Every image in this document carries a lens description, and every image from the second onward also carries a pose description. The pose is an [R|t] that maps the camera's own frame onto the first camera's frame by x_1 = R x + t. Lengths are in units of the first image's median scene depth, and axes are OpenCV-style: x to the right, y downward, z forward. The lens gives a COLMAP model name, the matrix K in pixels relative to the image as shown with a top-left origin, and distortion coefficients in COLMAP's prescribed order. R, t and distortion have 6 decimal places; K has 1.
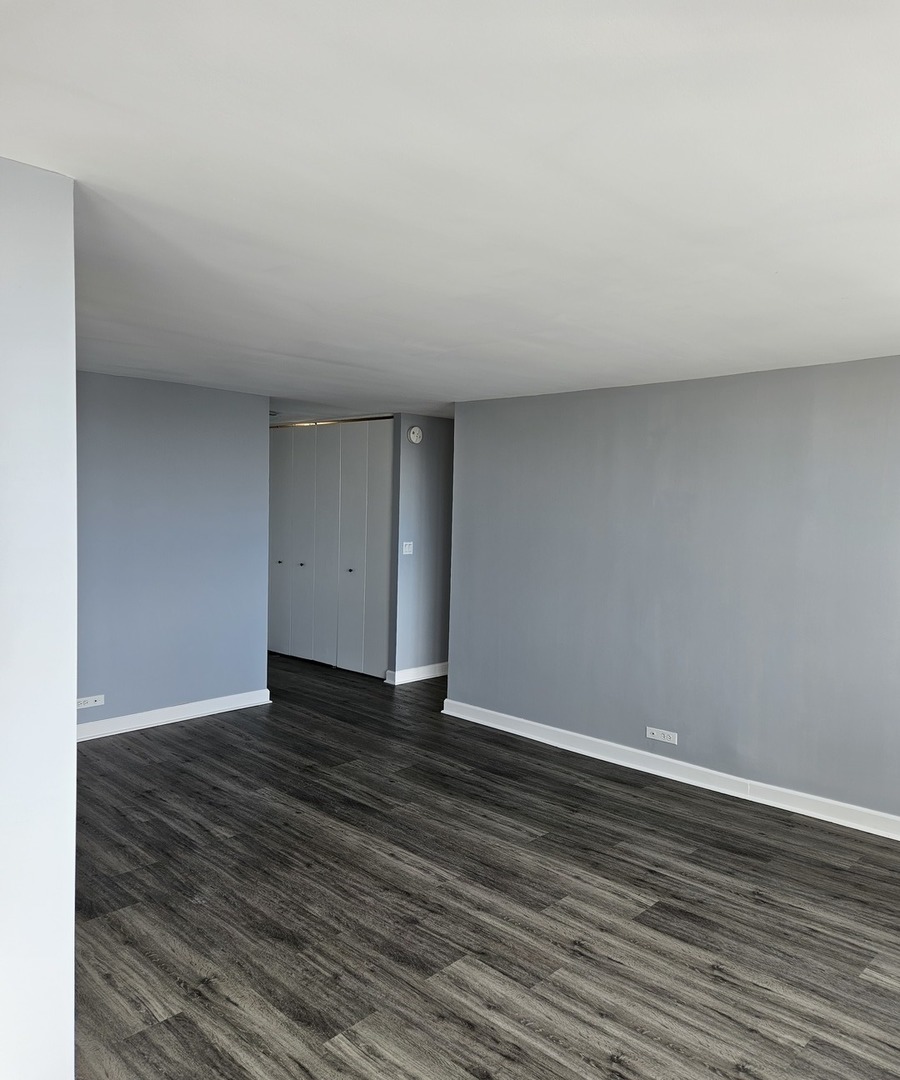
lens RADIAL K [[799.9, 0, 449.1], [0, 799.9, 544.0], [0, 0, 1]] dist [0.057041, -0.035539]
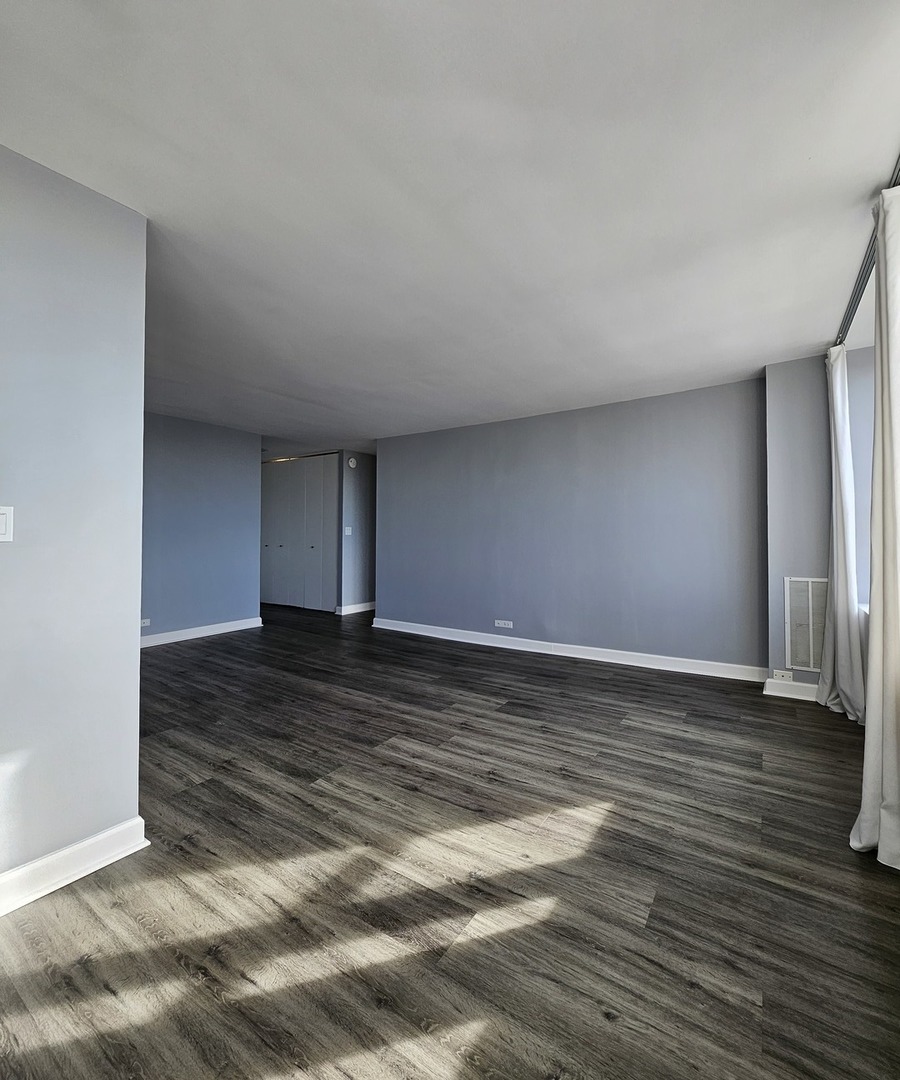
lens RADIAL K [[470.7, 0, 447.0], [0, 470.7, 530.8], [0, 0, 1]] dist [0.003831, -0.001240]
pose [[0.985689, -0.016132, 0.167800, -0.028241], [0.027883, 0.997302, -0.067909, 0.145254], [-0.166251, 0.071616, 0.983479, 0.022244]]
